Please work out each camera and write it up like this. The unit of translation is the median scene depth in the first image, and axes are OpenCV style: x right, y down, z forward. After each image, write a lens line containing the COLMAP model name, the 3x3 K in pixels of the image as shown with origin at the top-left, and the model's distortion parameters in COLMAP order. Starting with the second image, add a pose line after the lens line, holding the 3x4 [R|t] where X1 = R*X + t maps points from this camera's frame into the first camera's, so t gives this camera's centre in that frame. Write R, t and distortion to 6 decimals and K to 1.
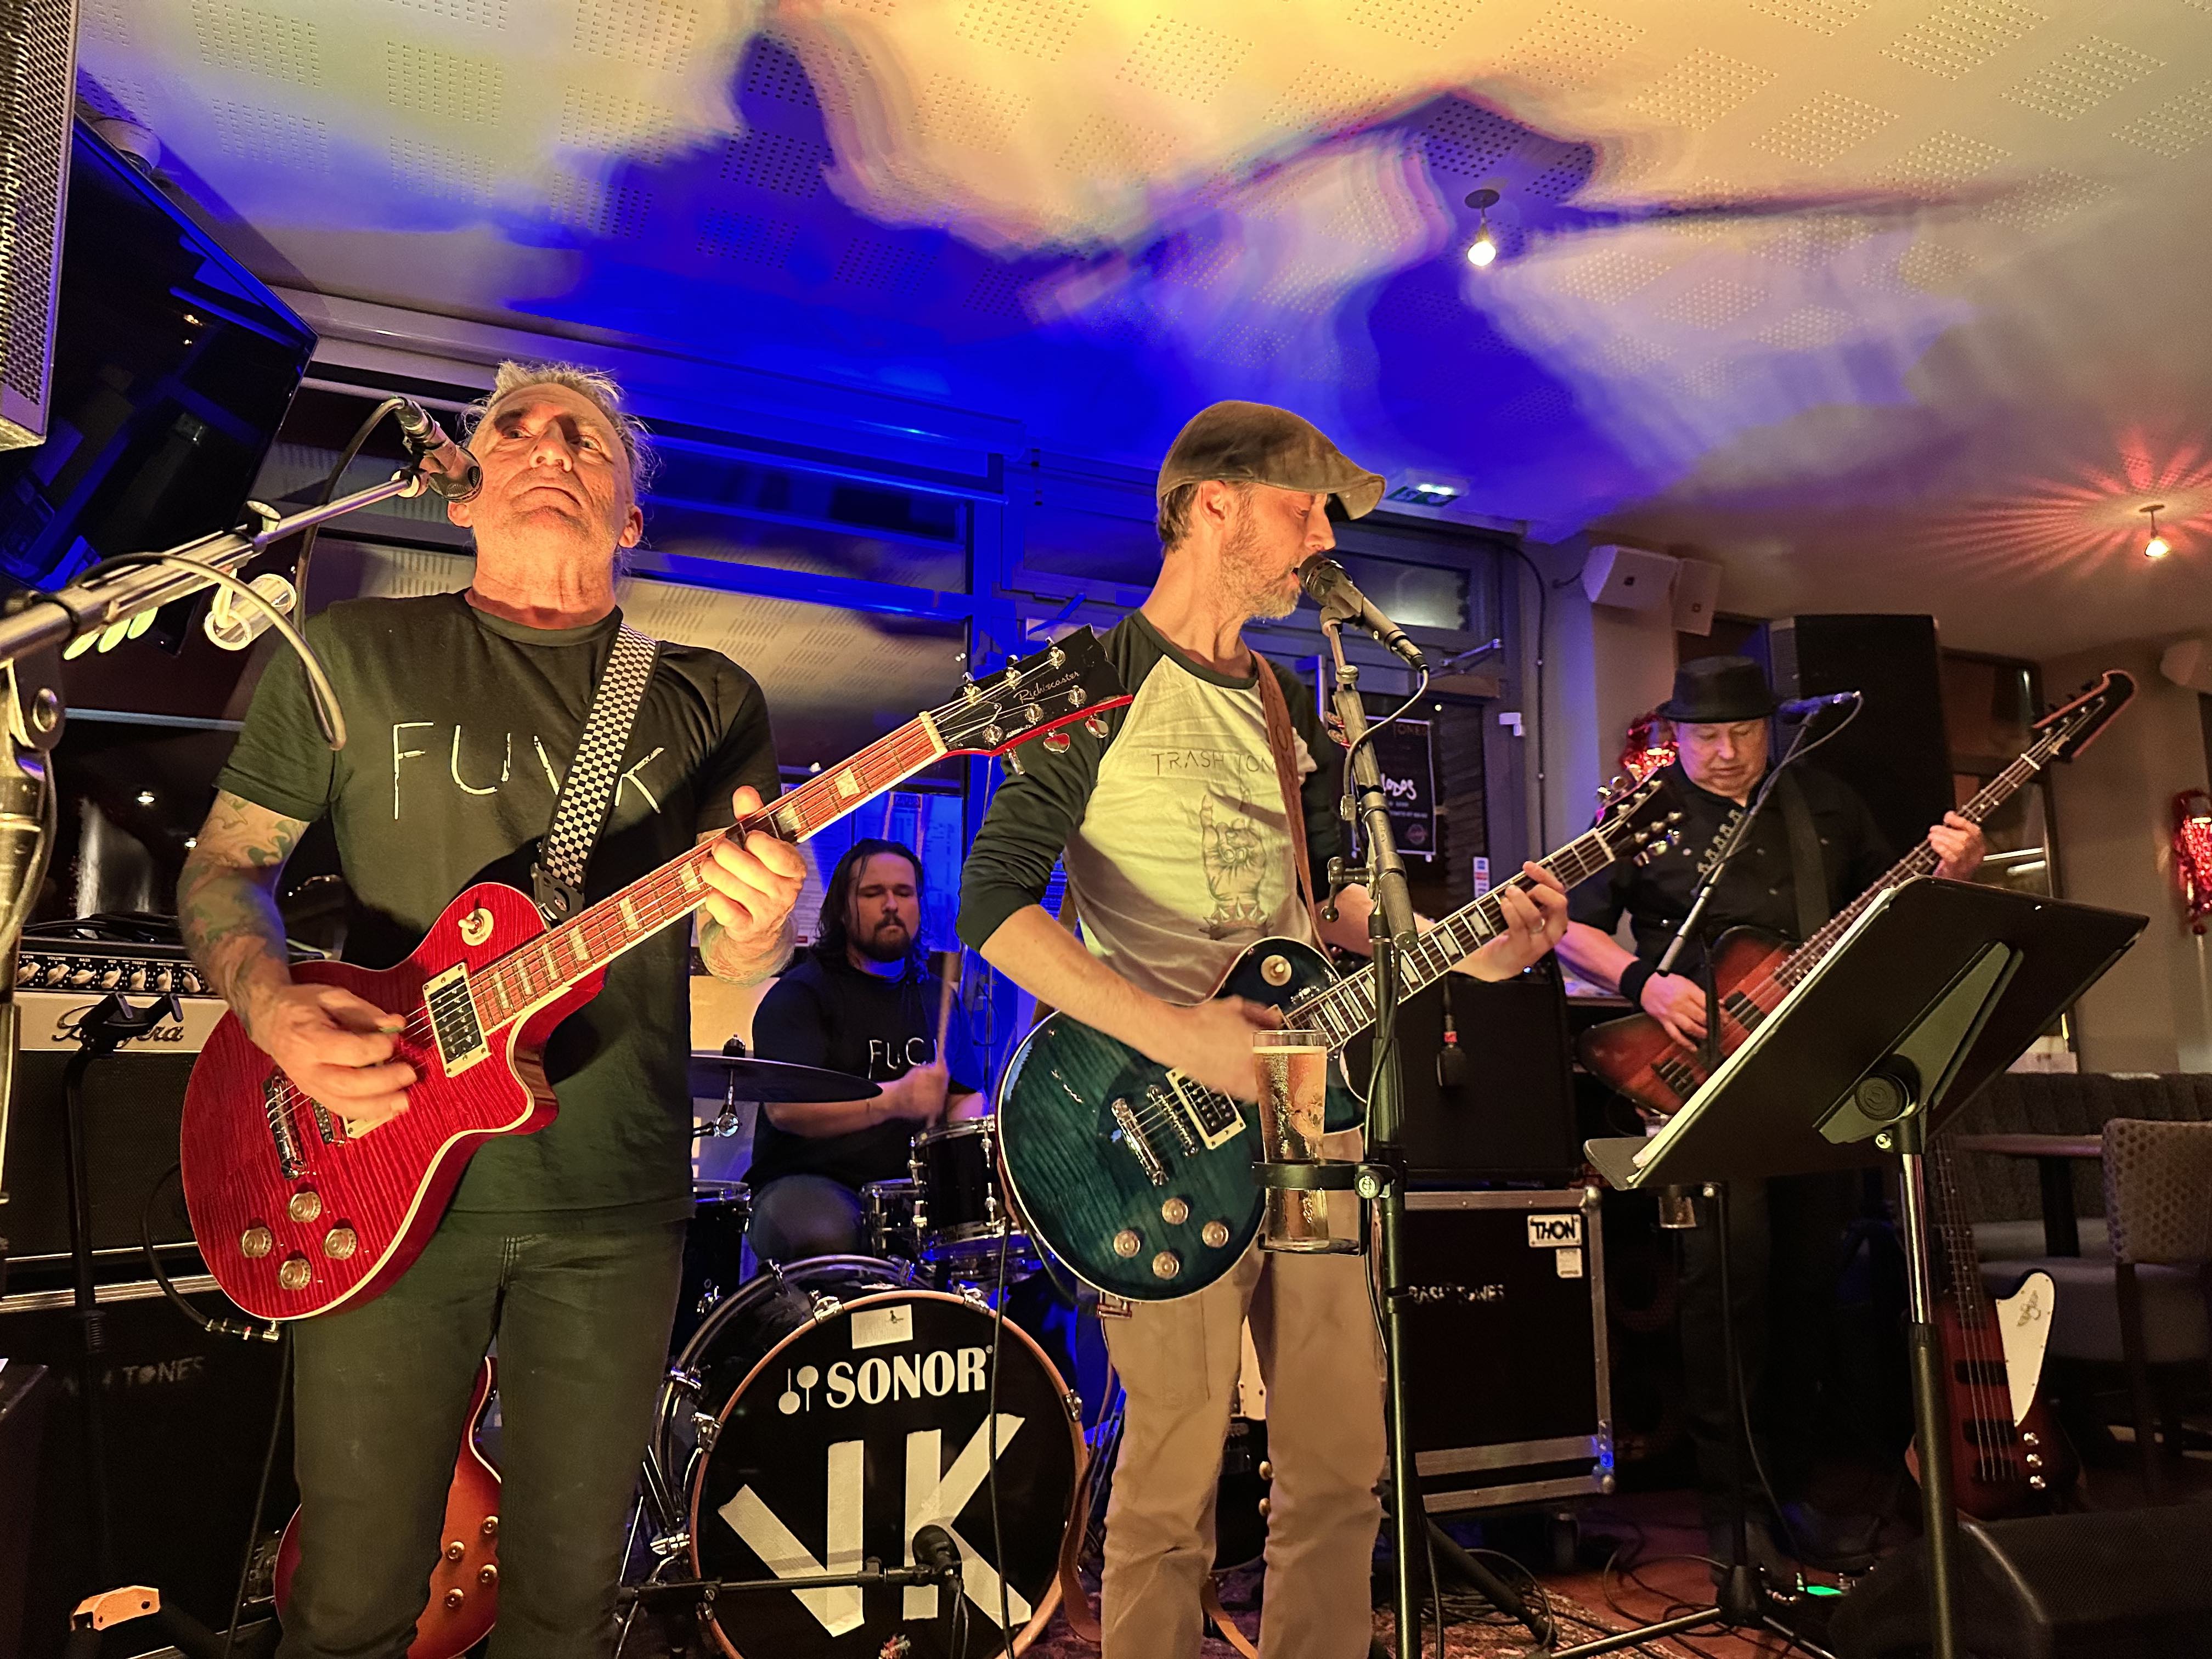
lens RADIAL K [[1557.4, 0, 1108.6], [0, 1557.4, 823.0], [0, 0, 1]] dist [-0.012829, -0.017015]
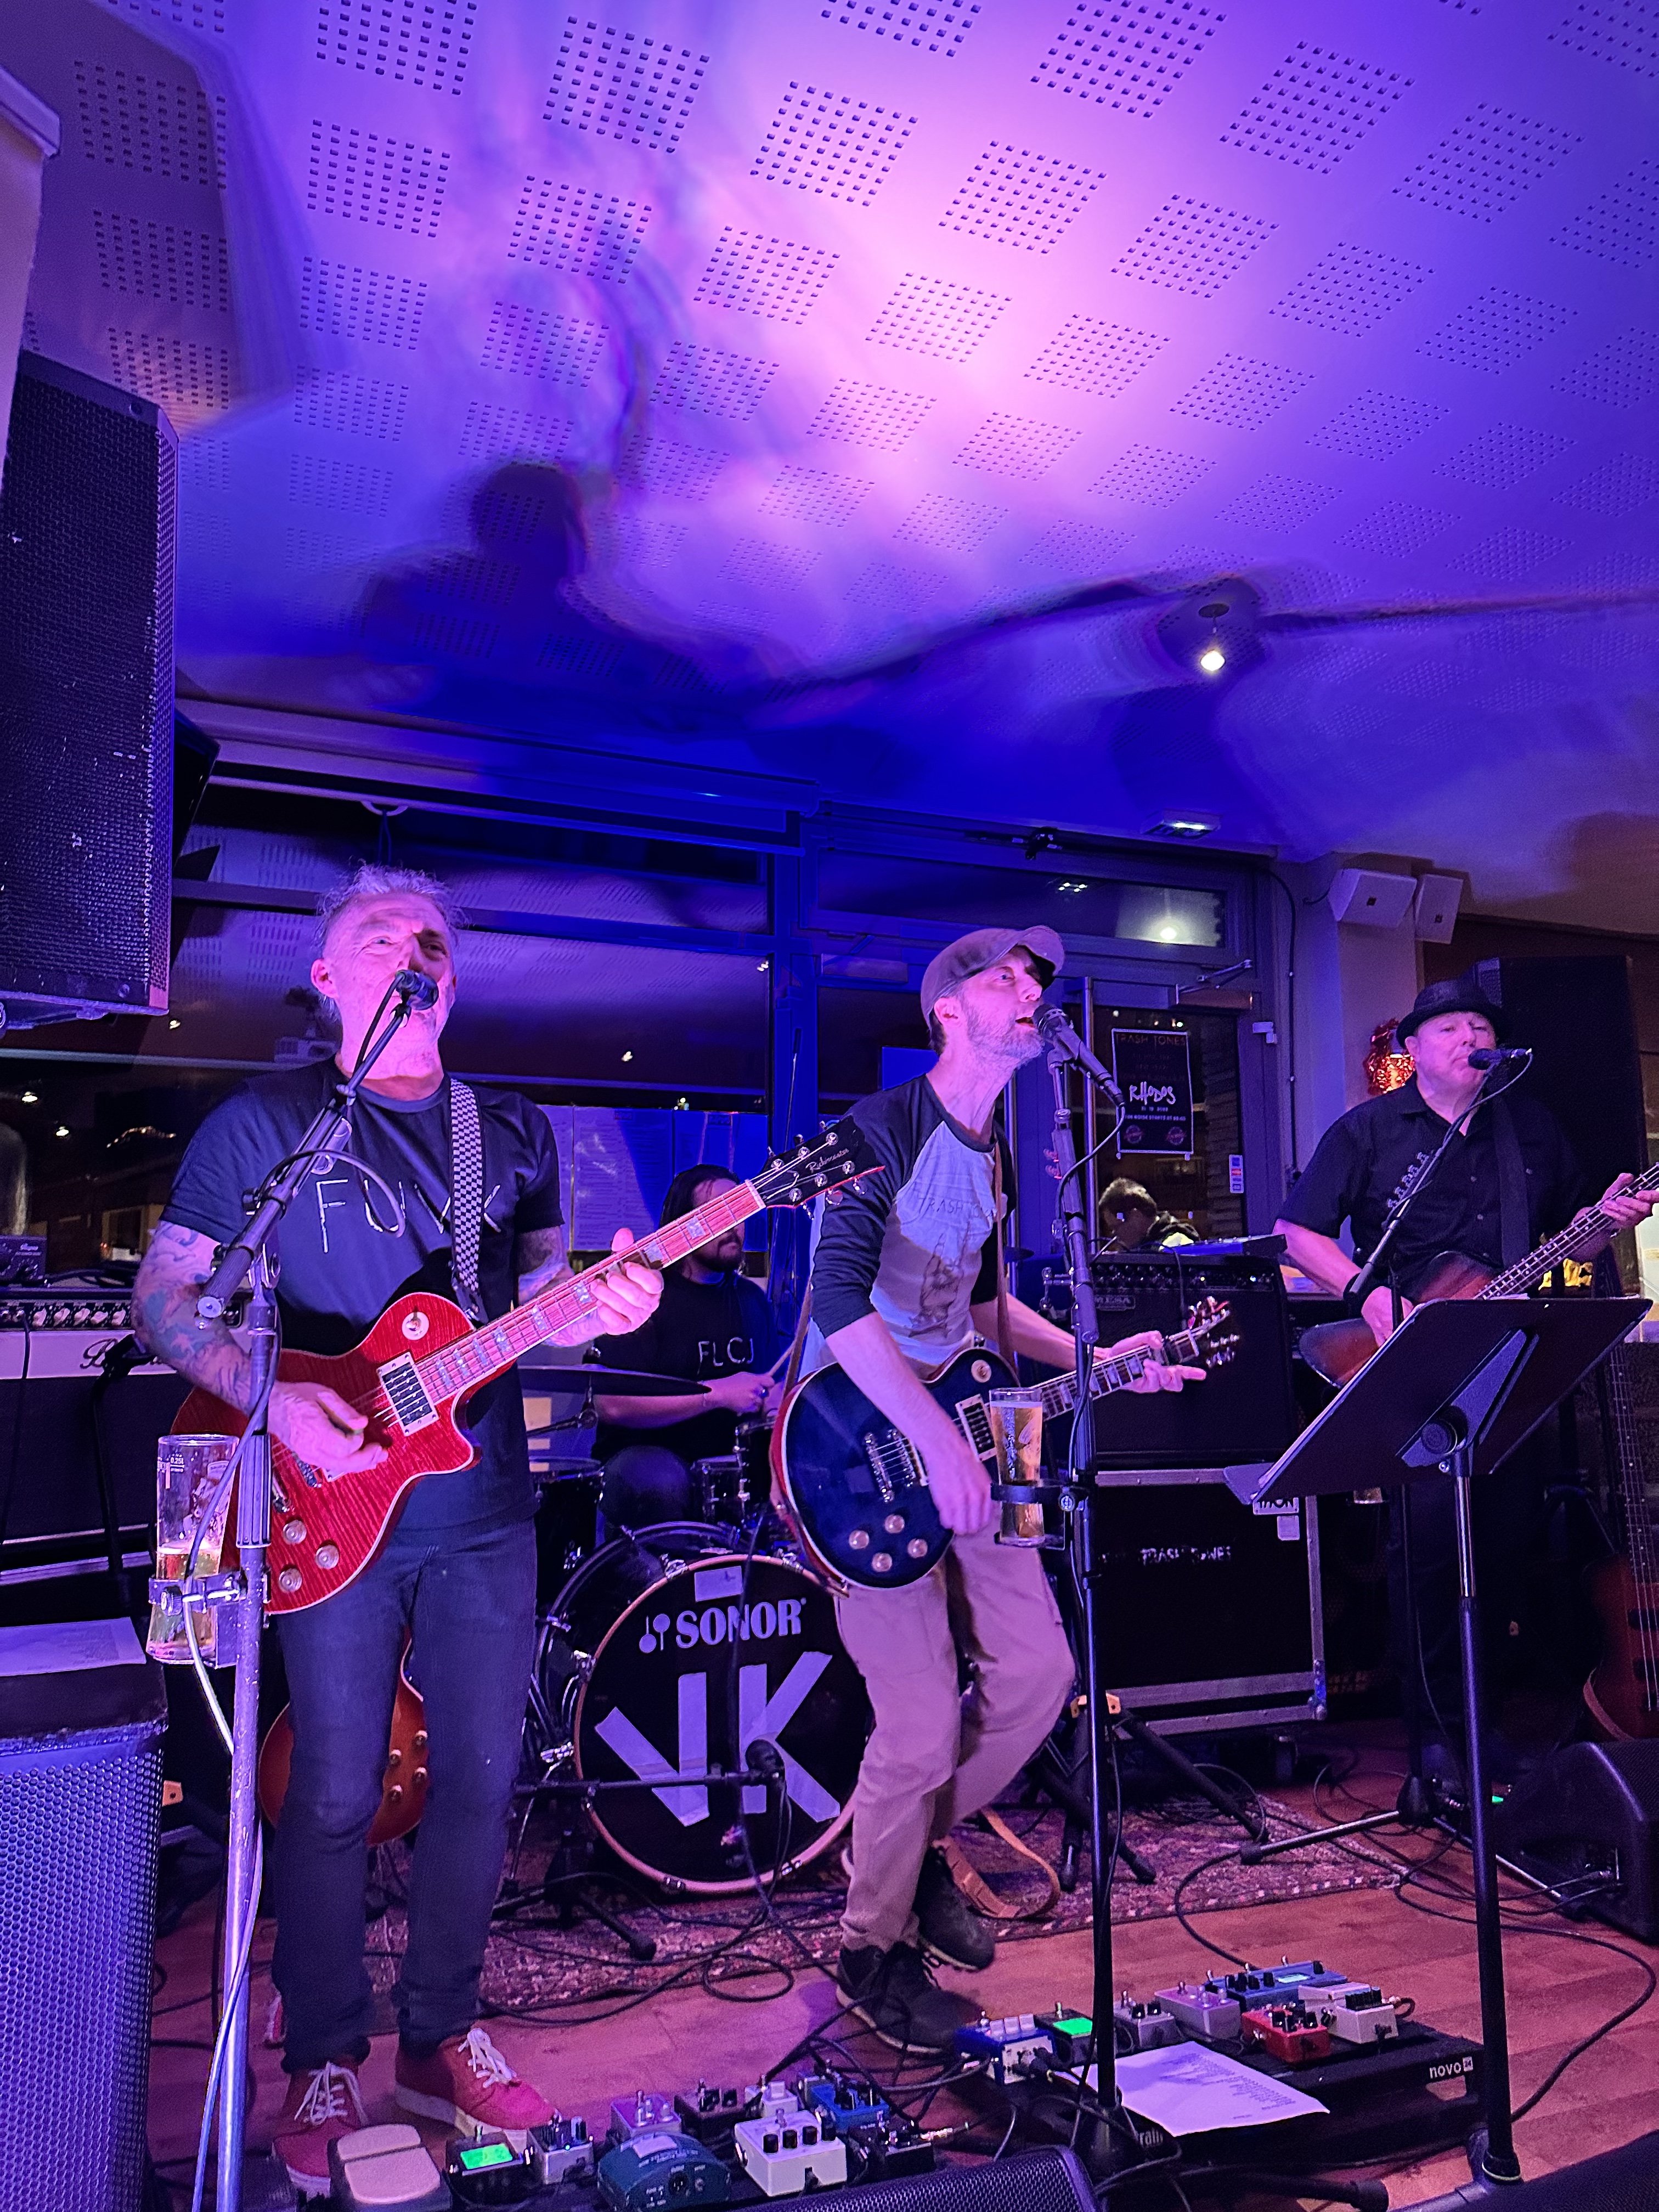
lens RADIAL K [[1557.4, 0, 829.6], [0, 1557.4, 1112.0], [0, 0, 1]] dist [-0.012829, -0.017015]
pose [[0.998734, -0.012690, -0.048678, 0.008761], [0.014239, 0.999399, 0.031618, -0.079833], [0.048247, -0.032271, 0.998314, -0.199415]]
